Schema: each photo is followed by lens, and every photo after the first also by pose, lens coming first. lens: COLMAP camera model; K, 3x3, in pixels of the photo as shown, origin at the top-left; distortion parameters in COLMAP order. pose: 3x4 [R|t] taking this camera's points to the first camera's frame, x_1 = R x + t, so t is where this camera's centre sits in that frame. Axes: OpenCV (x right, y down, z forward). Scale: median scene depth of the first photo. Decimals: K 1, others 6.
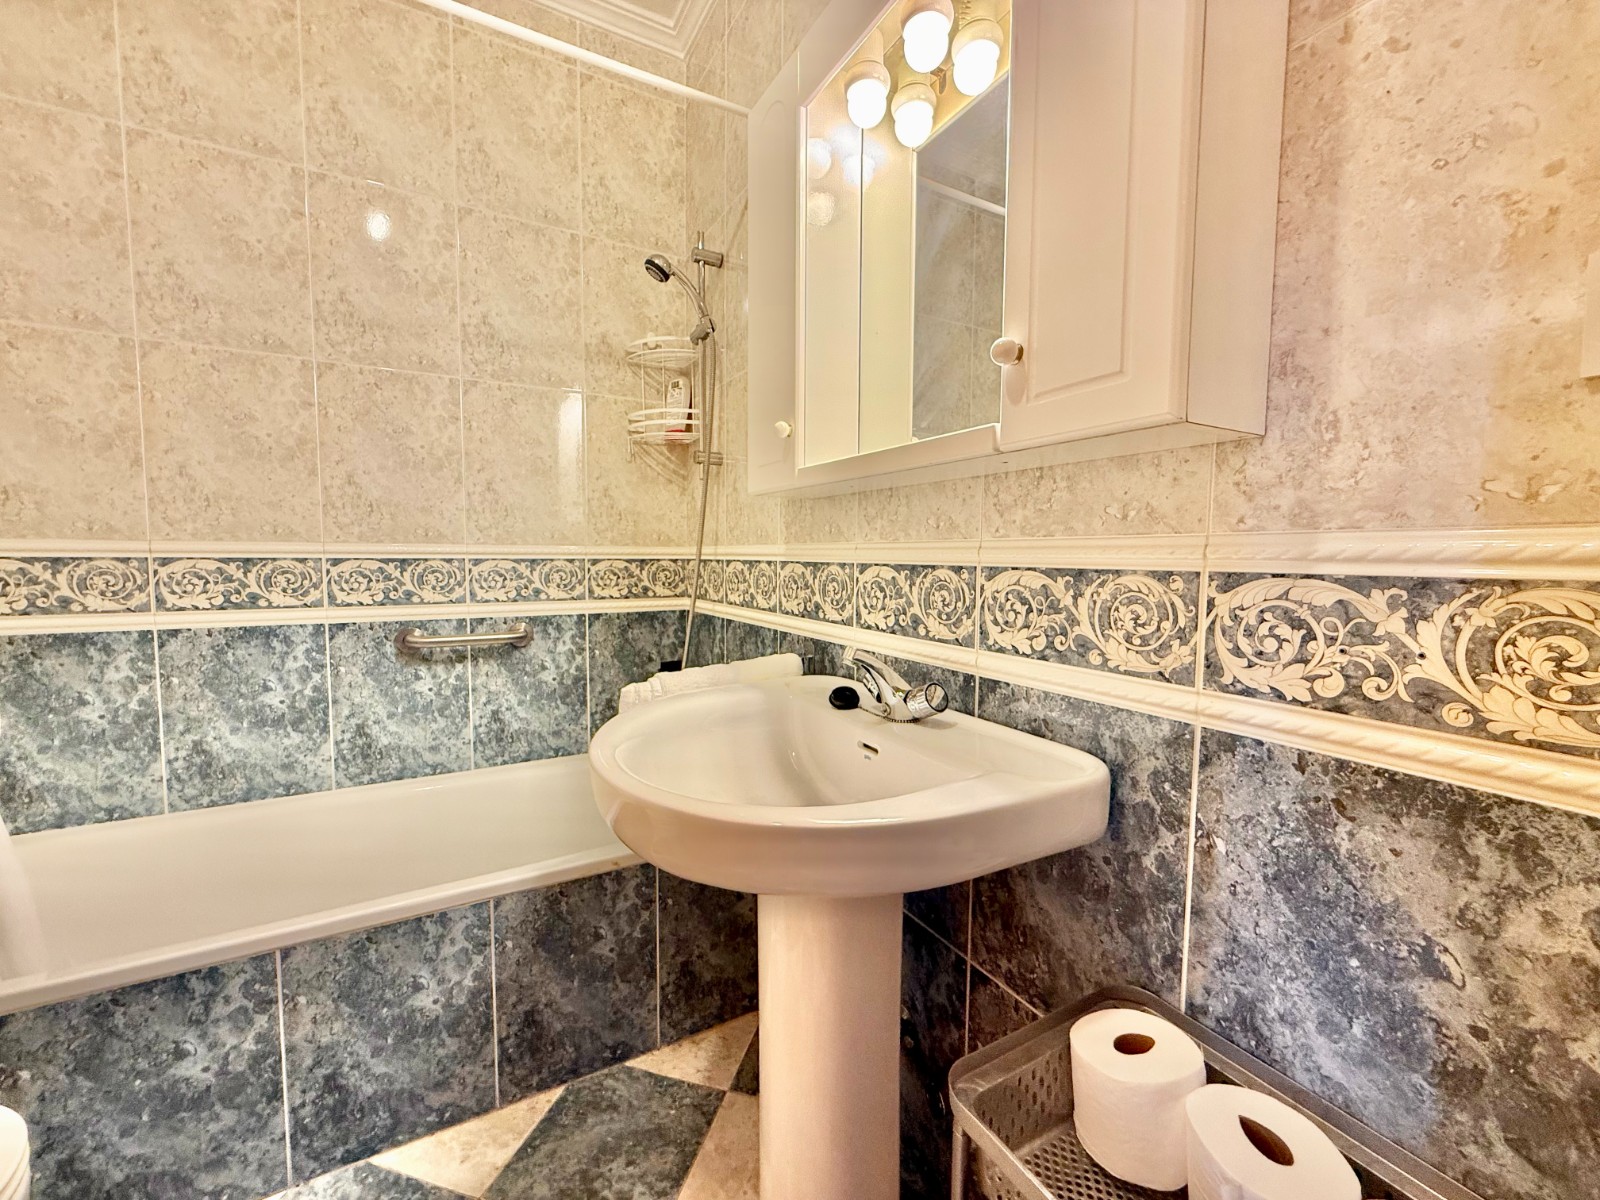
lens RADIAL K [[636.9, 0, 792.4], [0, 636.9, 598.6], [0, 0, 1]] dist [0.000718, 0.000298]
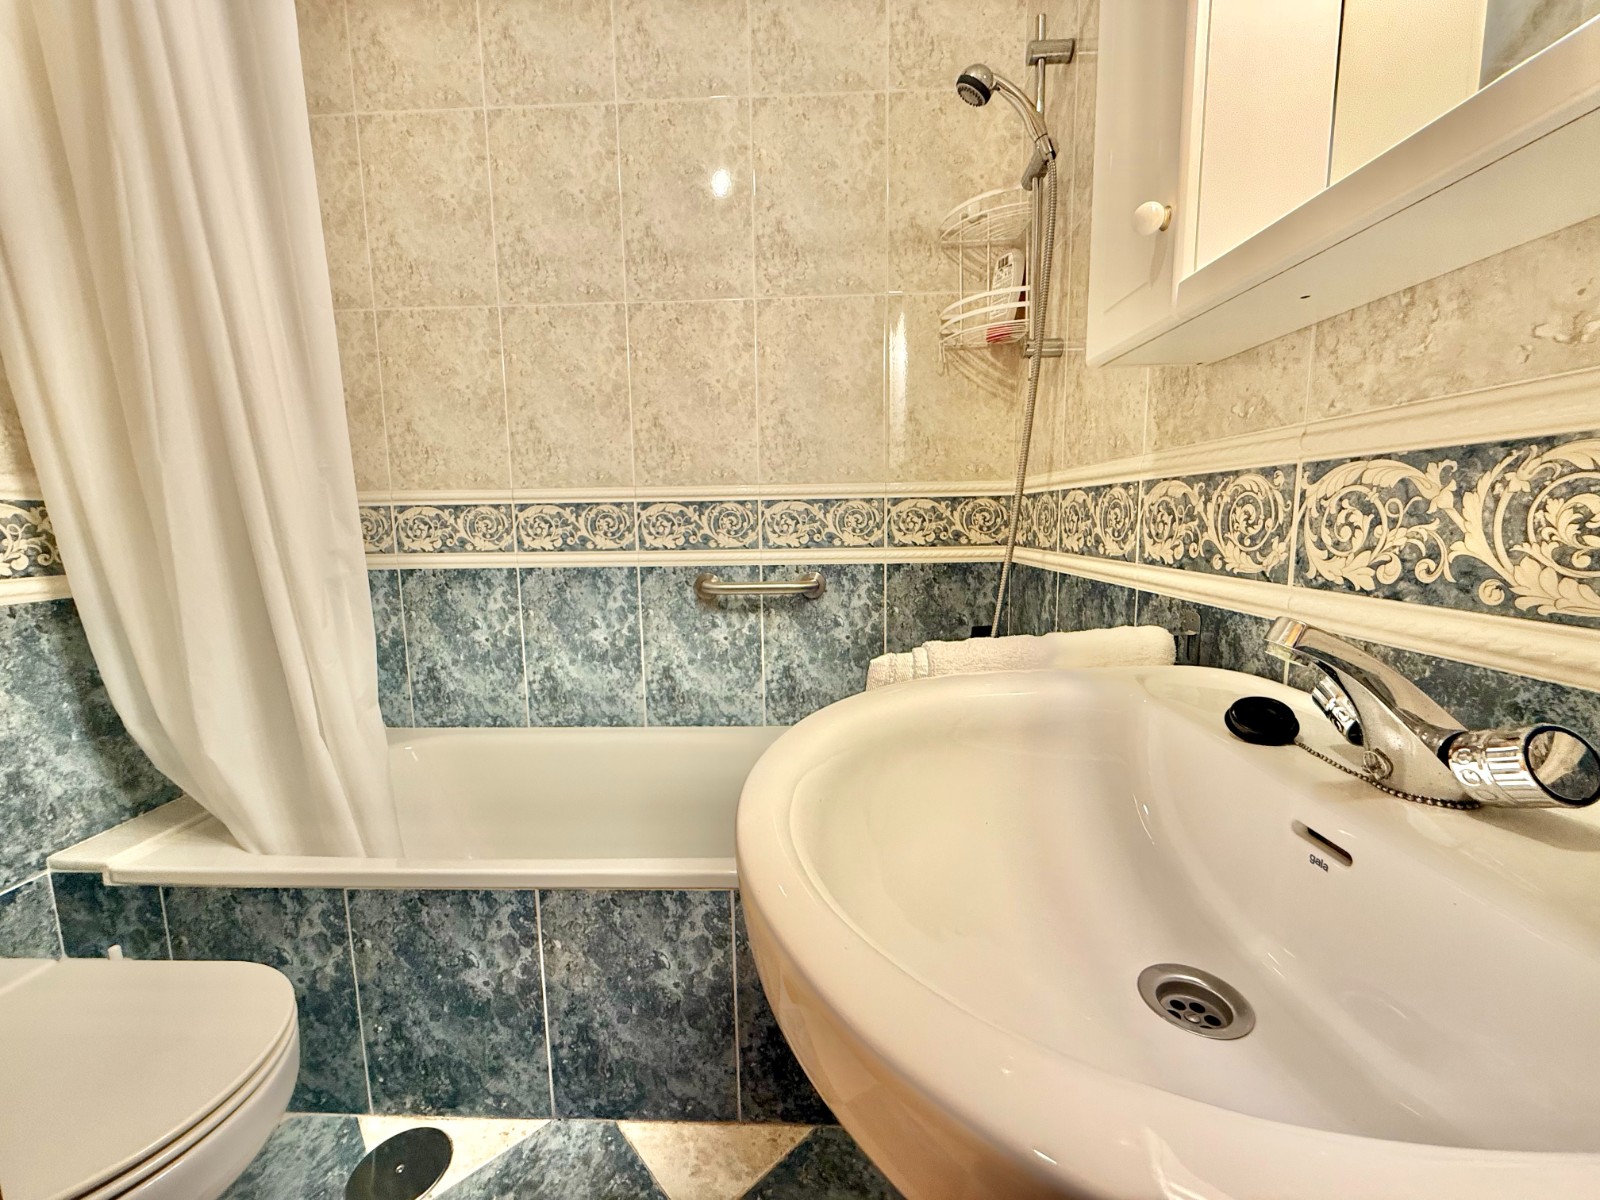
lens RADIAL K [[636.9, 0, 792.4], [0, 636.9, 598.6], [0, 0, 1]] dist [0.000718, 0.000298]
pose [[0.854799, 0.045561, -0.516955, 0.012950], [-0.014817, 0.997875, 0.063445, 0.021227], [0.518748, -0.046573, 0.853658, 0.243432]]
